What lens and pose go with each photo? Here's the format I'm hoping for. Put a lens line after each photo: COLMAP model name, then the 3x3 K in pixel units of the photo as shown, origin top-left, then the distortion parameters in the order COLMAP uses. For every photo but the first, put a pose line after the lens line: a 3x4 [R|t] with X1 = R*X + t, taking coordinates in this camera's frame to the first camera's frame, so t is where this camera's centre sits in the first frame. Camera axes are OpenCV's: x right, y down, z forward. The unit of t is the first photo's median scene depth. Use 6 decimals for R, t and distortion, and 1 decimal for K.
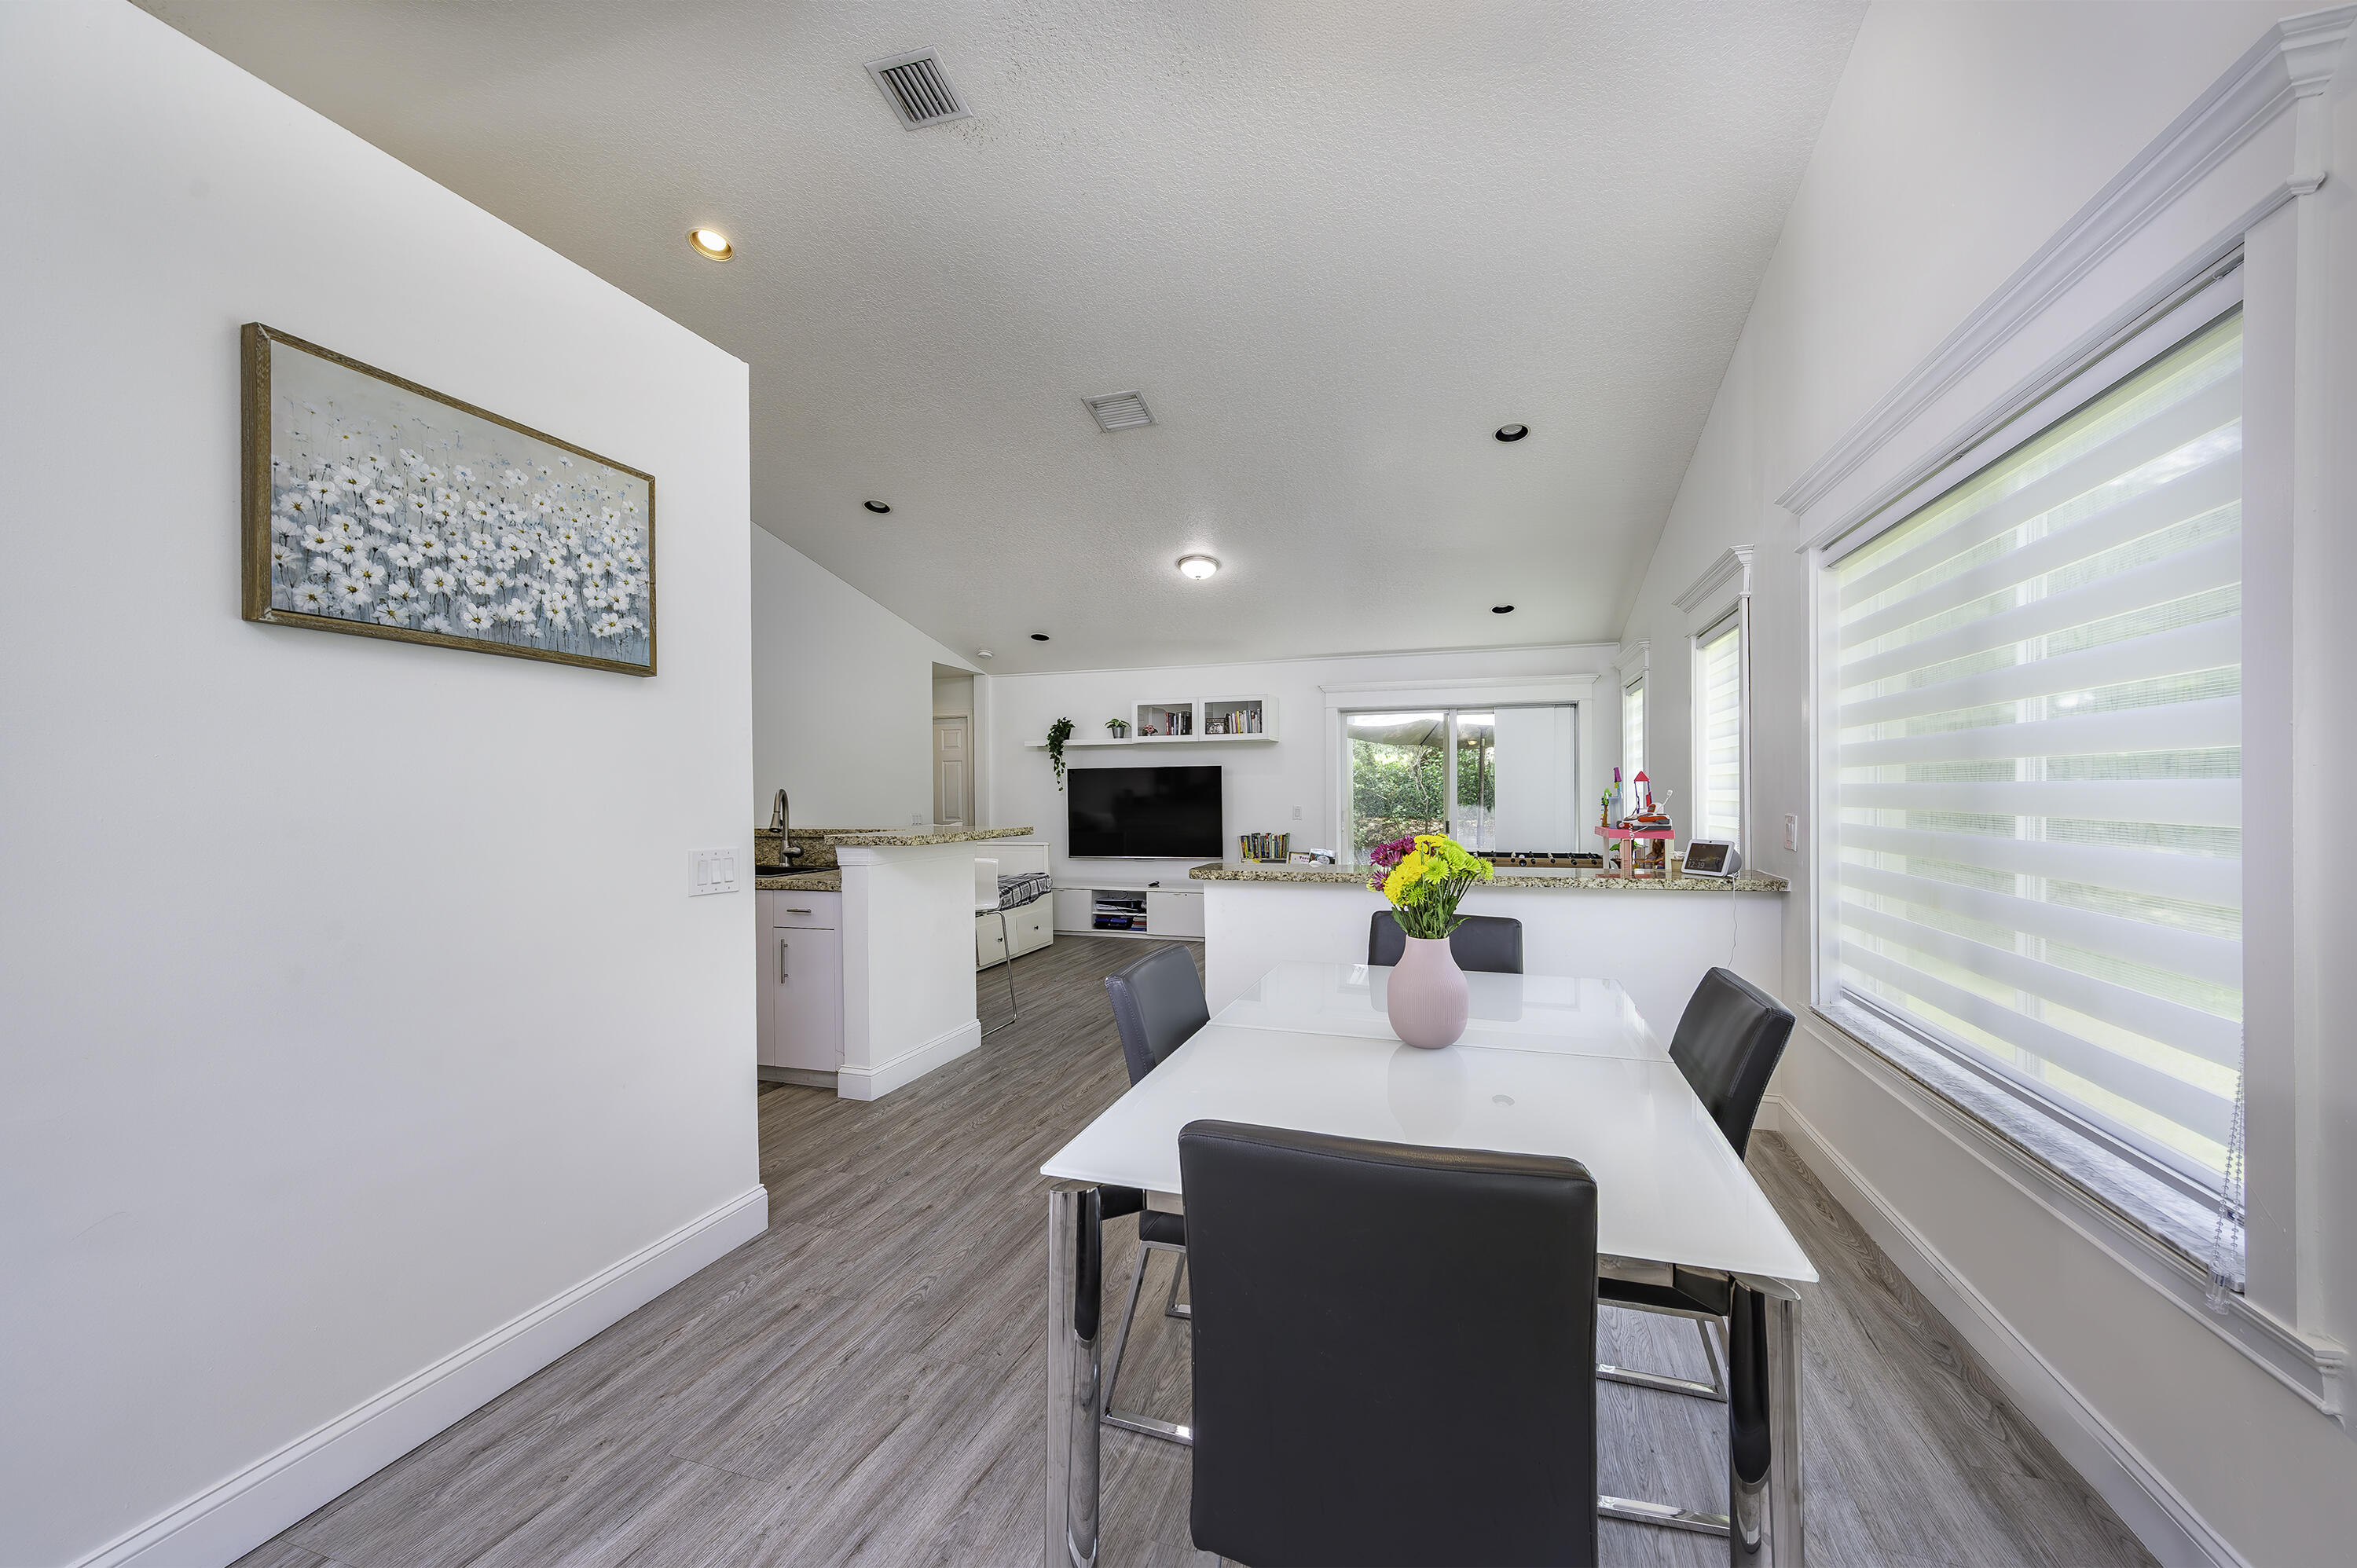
lens RADIAL K [[931.4, 0, 1175.7], [0, 931.4, 779.6], [0, 0, 1]] dist [0.000023, 0.000165]
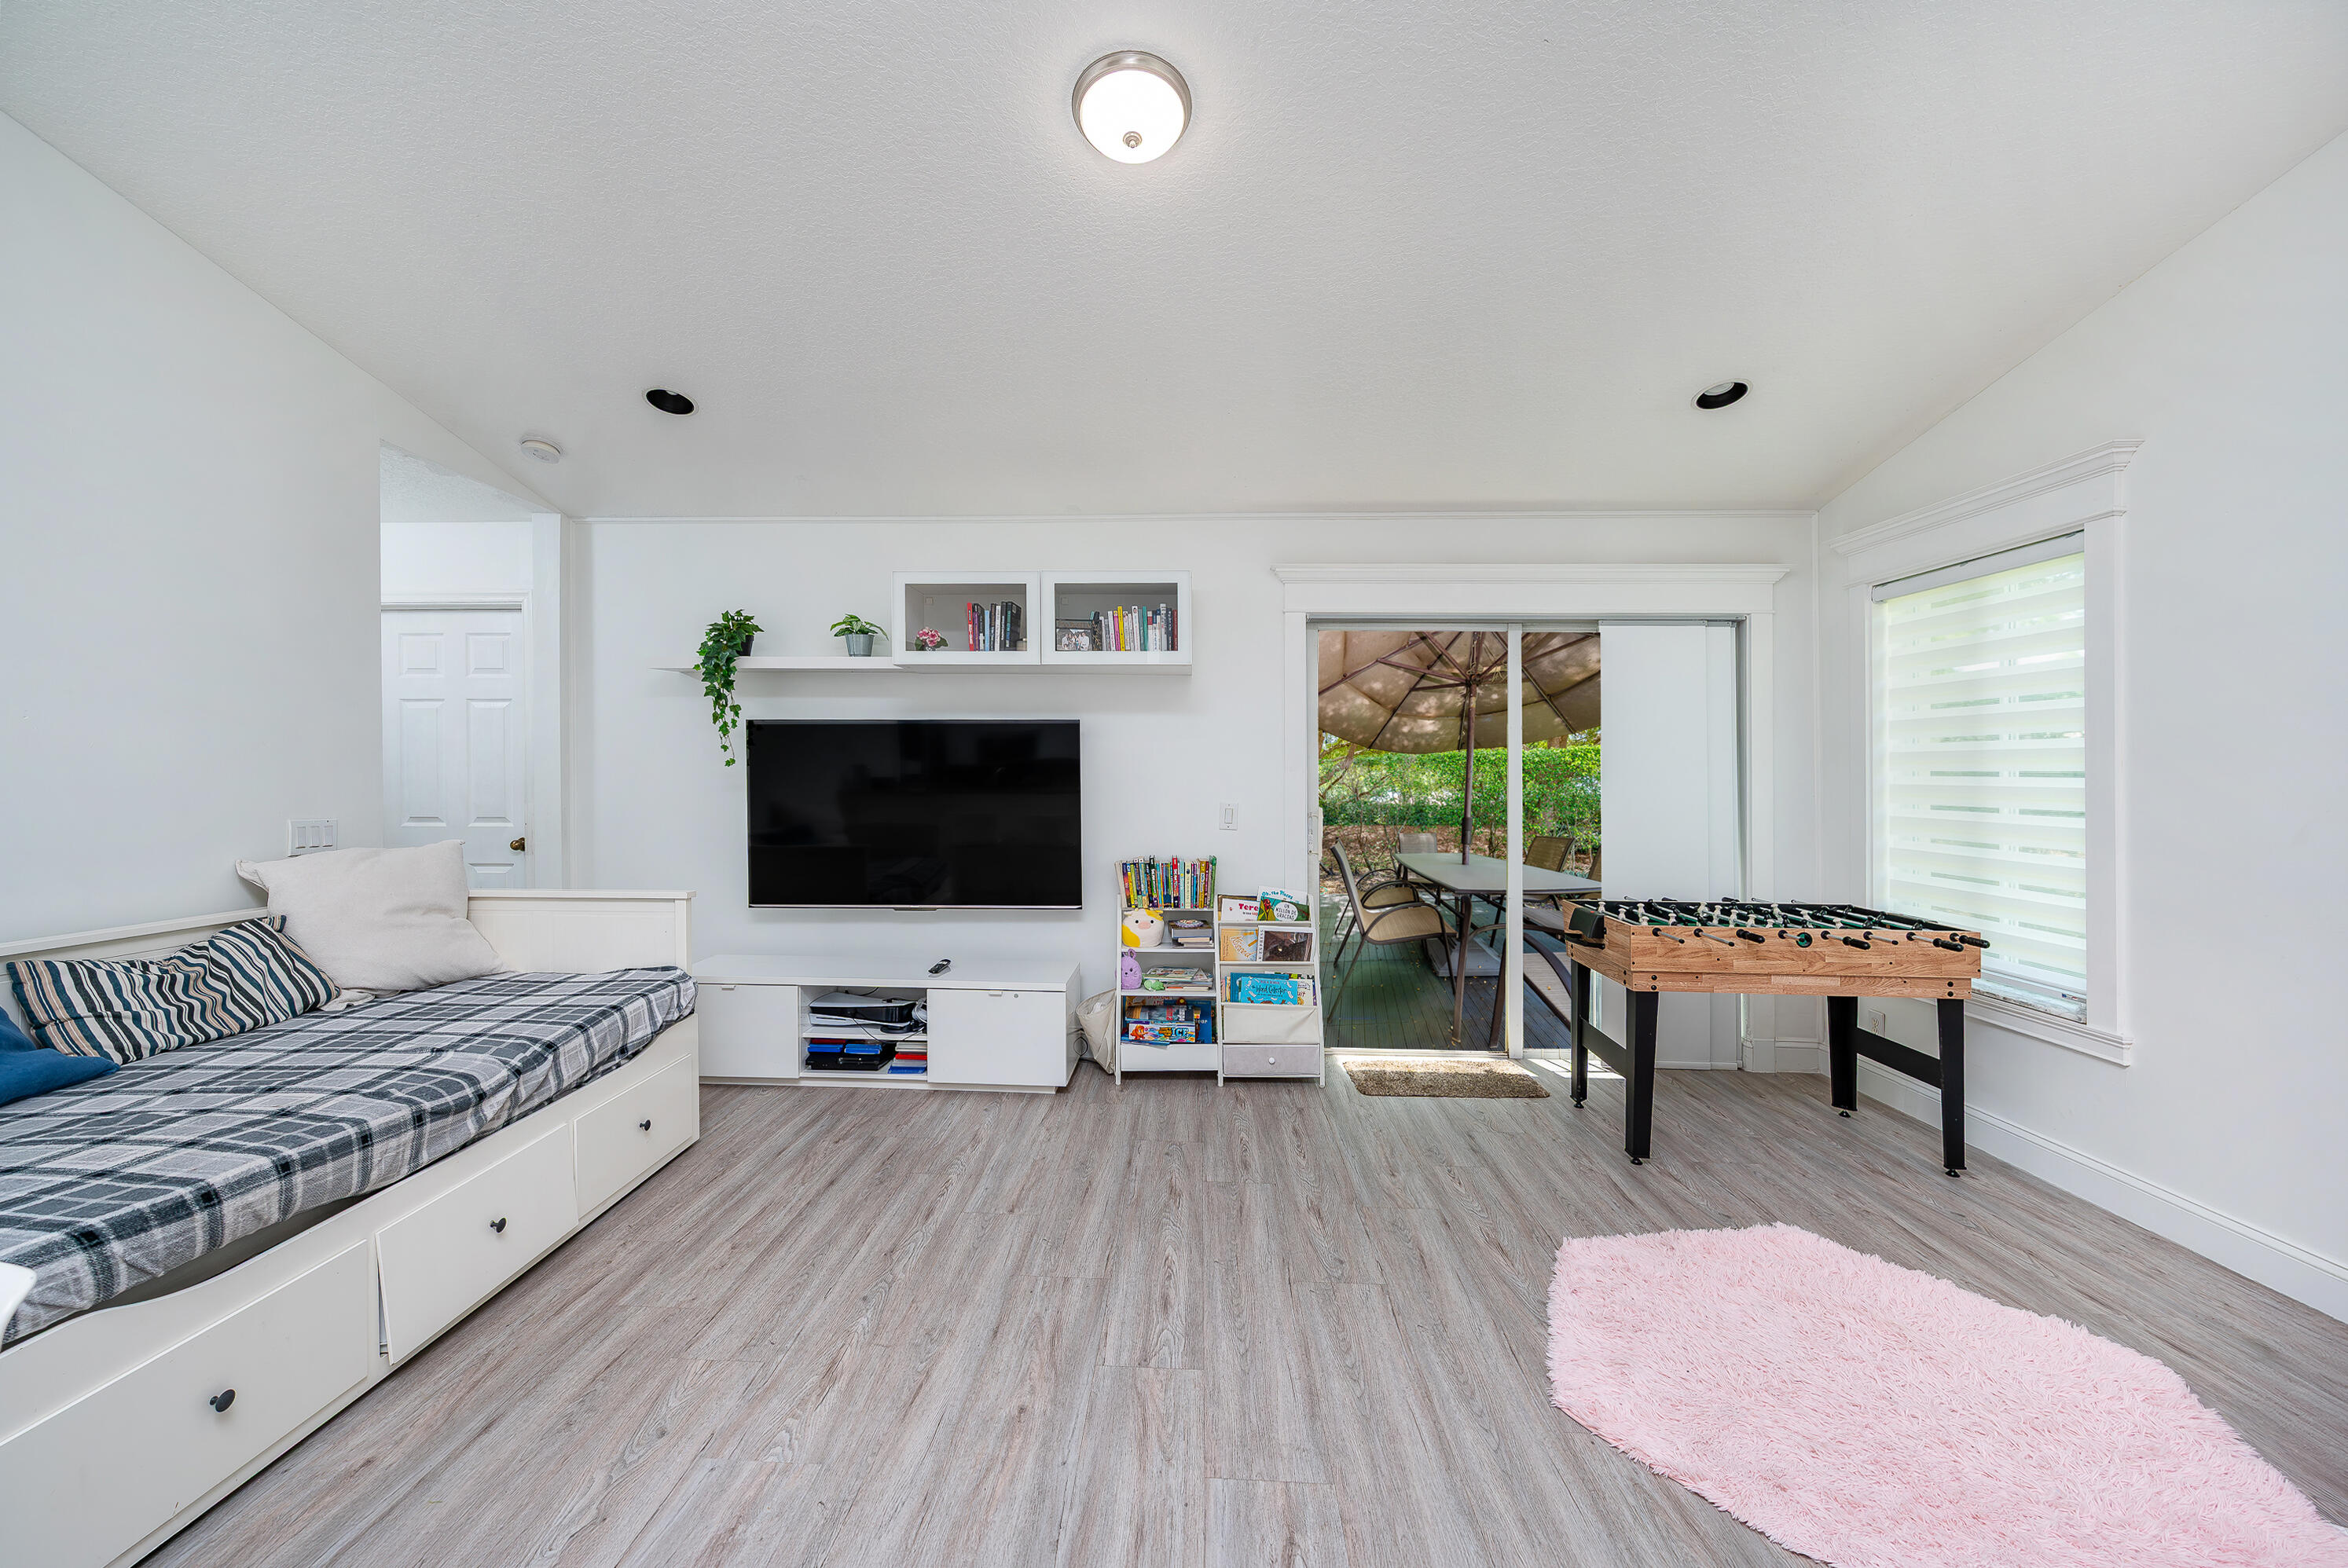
lens RADIAL K [[930.7, 0, 1133.3], [0, 930.7, 809.3], [0, 0, 1]] dist [0.011545, 0.000182]
pose [[0.967264, 0.005166, 0.253721, -0.048880], [-0.018221, 0.998626, 0.049133, 0.007868], [-0.253119, -0.052148, 0.966029, 0.525422]]
